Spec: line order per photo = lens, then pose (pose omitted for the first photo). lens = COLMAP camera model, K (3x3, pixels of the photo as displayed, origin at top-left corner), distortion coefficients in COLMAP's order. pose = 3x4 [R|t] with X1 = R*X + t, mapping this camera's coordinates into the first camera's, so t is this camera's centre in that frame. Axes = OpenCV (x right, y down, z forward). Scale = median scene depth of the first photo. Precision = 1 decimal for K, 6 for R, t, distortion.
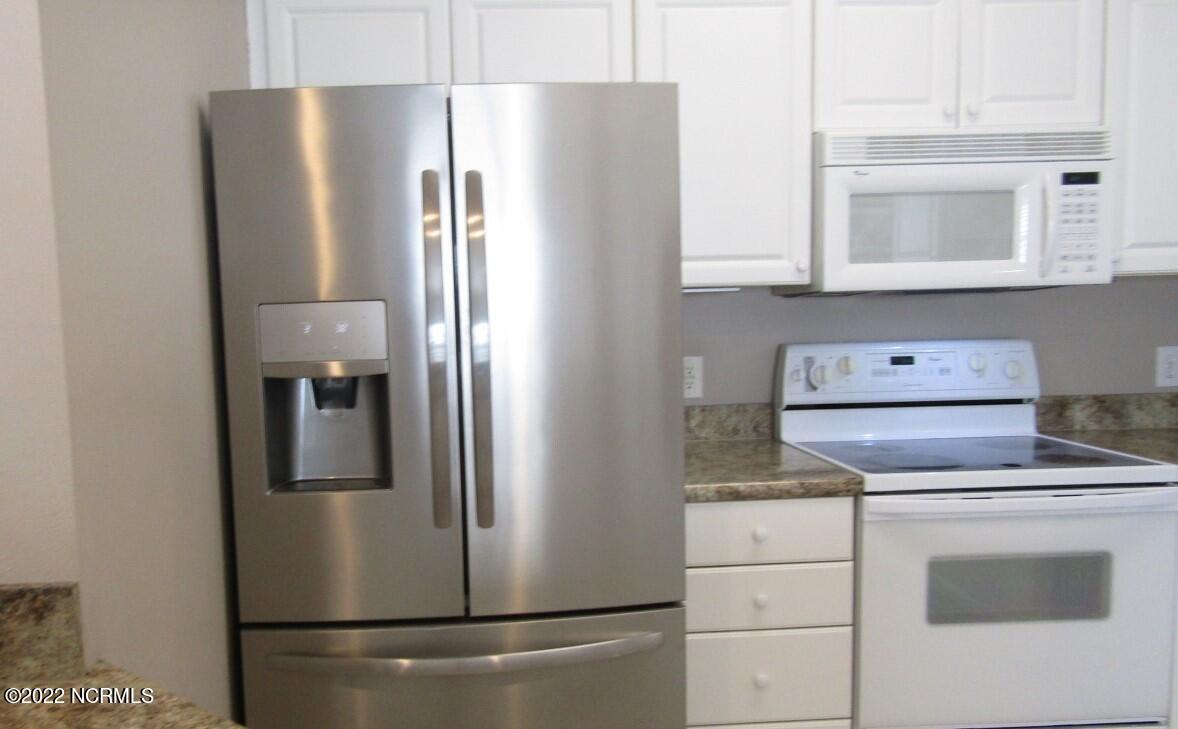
lens RADIAL K [[913.2, 0, 589.6], [0, 913.2, 371.0], [0, 0, 1]] dist [-0.010049, 0.009059]
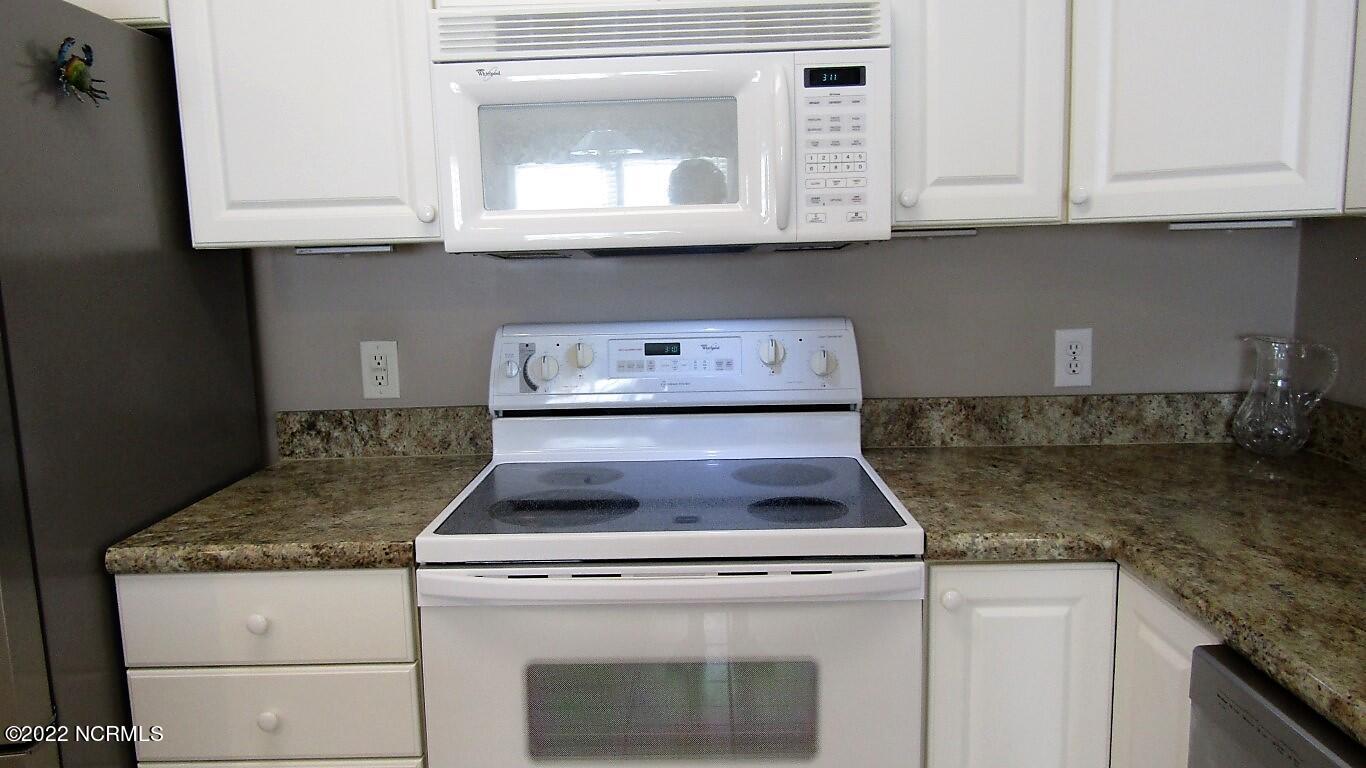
lens RADIAL K [[964.0, 0, 681.7], [0, 964.0, 379.0], [0, 0, 1]] dist [-0.019955, 0.013955]
pose [[0.997616, 0.007974, -0.068554, 0.443389], [-0.004566, 0.998753, 0.049715, -0.027672], [0.068864, -0.049283, 0.996408, 0.276867]]
